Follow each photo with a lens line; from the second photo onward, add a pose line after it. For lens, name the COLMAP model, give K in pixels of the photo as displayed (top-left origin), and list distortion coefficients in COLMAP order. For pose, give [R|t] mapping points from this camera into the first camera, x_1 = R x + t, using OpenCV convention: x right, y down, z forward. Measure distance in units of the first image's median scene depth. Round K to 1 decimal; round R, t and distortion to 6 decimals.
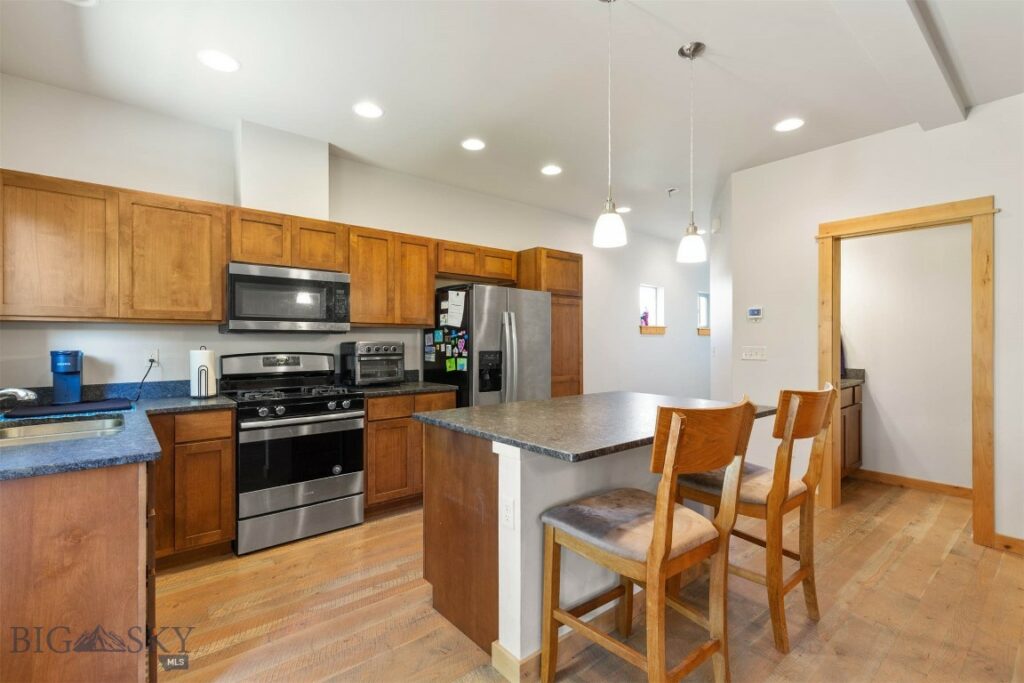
lens RADIAL K [[470.5, 0, 508.2], [0, 470.5, 337.9], [0, 0, 1]] dist [0.011631, -0.001198]
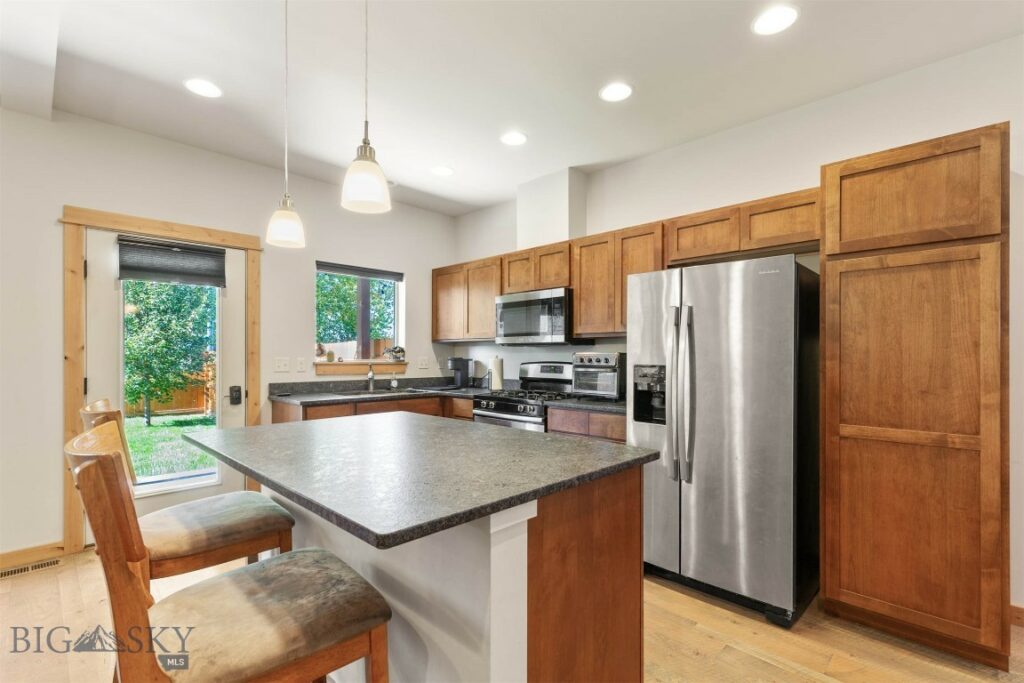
lens RADIAL K [[470.5, 0, 503.6], [0, 470.5, 351.2], [0, 0, 1]] dist [0.011631, -0.001198]
pose [[0.090661, -0.004607, -0.995871, 0.674006], [0.007319, 0.999965, -0.003959, 0.008078], [0.995855, -0.006930, 0.090691, 0.754979]]
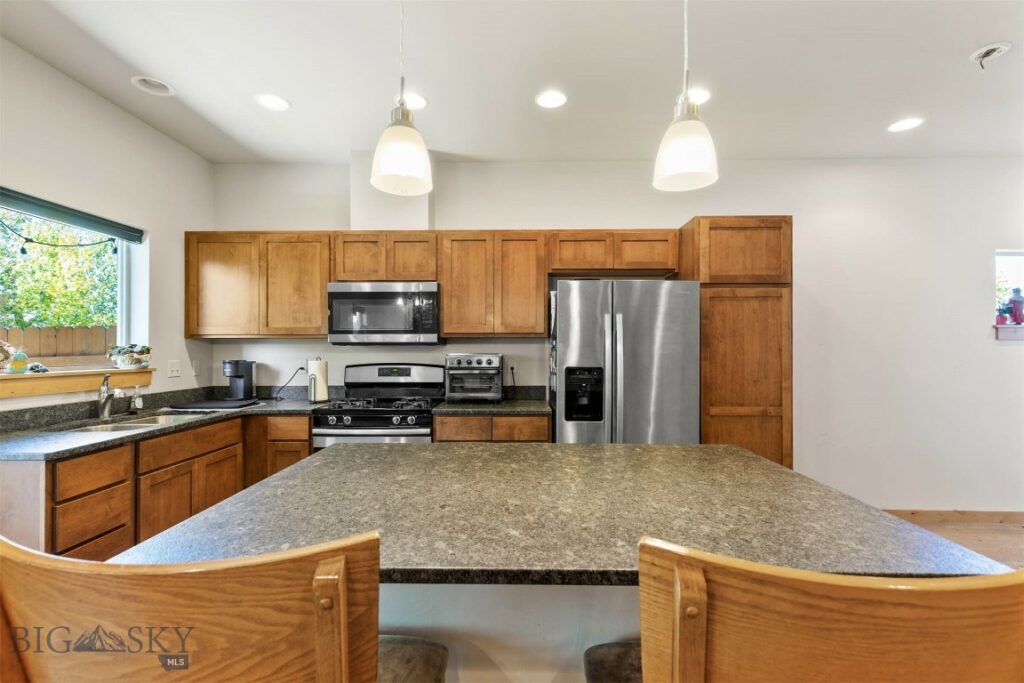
lens RADIAL K [[470.5, 0, 507.8], [0, 470.5, 348.0], [0, 0, 1]] dist [0.011631, -0.001198]
pose [[0.754888, 0.001233, -0.655853, 0.383059], [0.004236, 0.999968, 0.006756, -0.009200], [0.655840, -0.007879, 0.754858, 0.371379]]
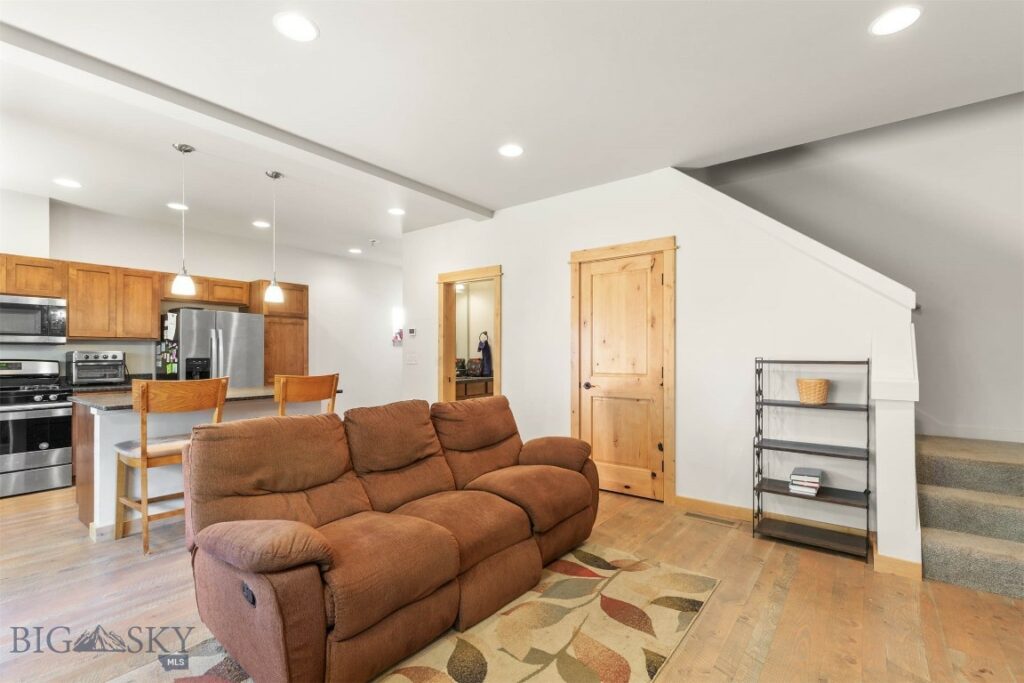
lens RADIAL K [[470.5, 0, 513.2], [0, 470.5, 350.6], [0, 0, 1]] dist [0.011631, -0.001198]
pose [[0.977105, 0.001127, 0.212752, 0.587365], [-0.001370, 0.999999, 0.000995, 0.003522], [-0.212751, -0.001264, 0.977106, -0.546662]]
